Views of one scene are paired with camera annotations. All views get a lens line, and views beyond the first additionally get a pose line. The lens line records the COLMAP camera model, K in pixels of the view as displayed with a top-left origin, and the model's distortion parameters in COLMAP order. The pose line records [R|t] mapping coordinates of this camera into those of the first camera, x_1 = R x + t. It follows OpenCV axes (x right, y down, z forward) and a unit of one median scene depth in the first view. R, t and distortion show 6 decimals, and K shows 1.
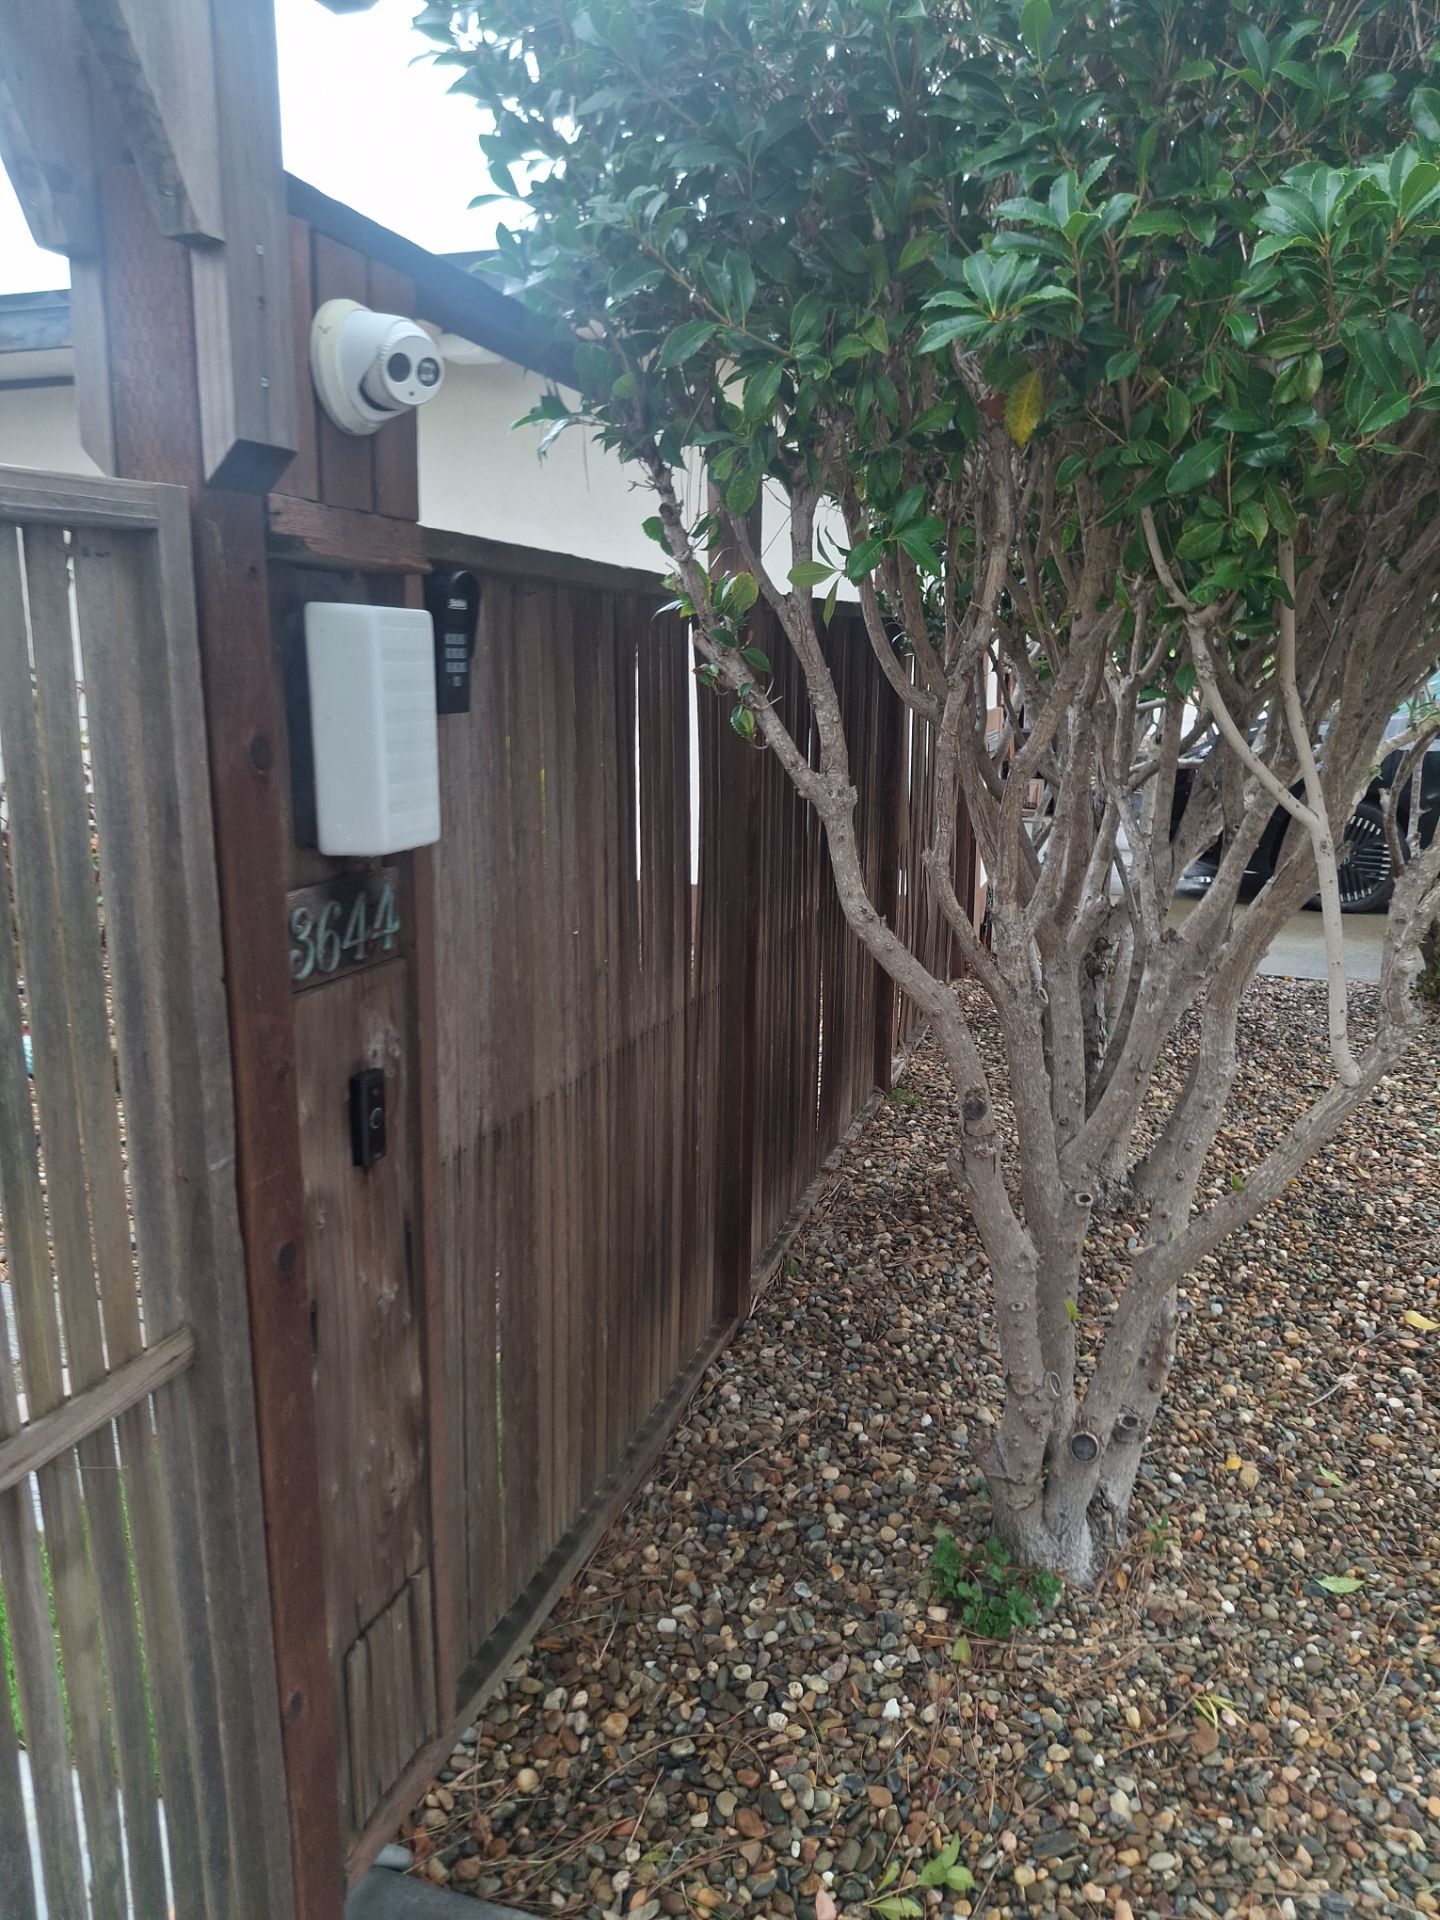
lens RADIAL K [[1532.7, 0, 720.0], [0, 1532.7, 960.0], [0, 0, 1]] dist [0.188568, -0.319902]
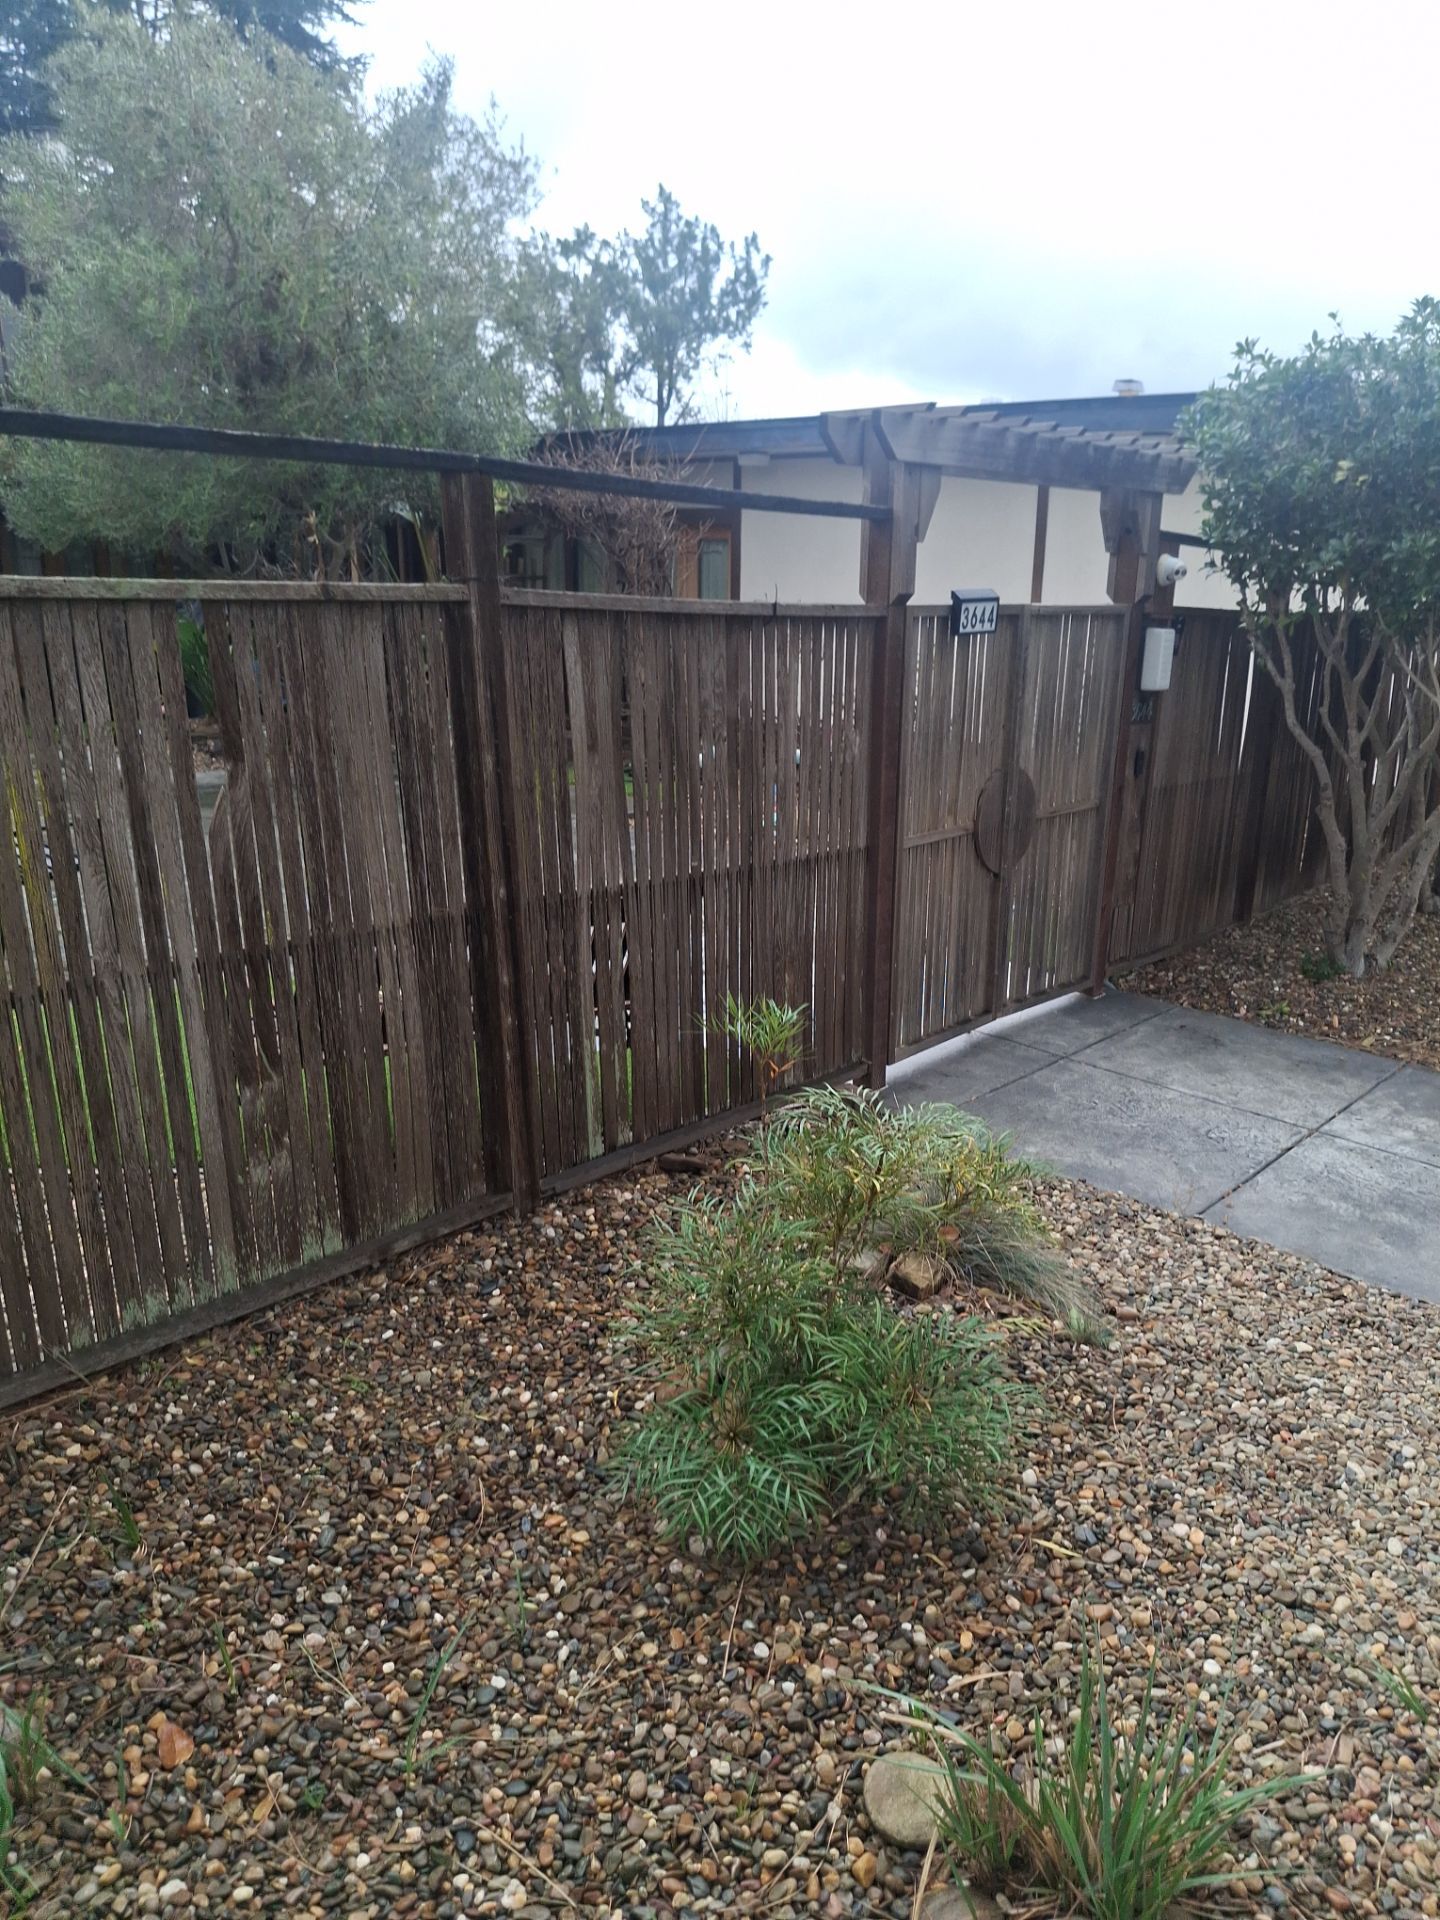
lens RADIAL K [[1524.9, 0, 719.4], [0, 1524.9, 996.0], [0, 0, 1]] dist [0.105501, -0.126315]
pose [[0.929692, 0.108776, -0.351911, 0.178504], [-0.095258, 0.993901, 0.055561, 0.474932], [0.355808, -0.018133, 0.934383, -2.486901]]
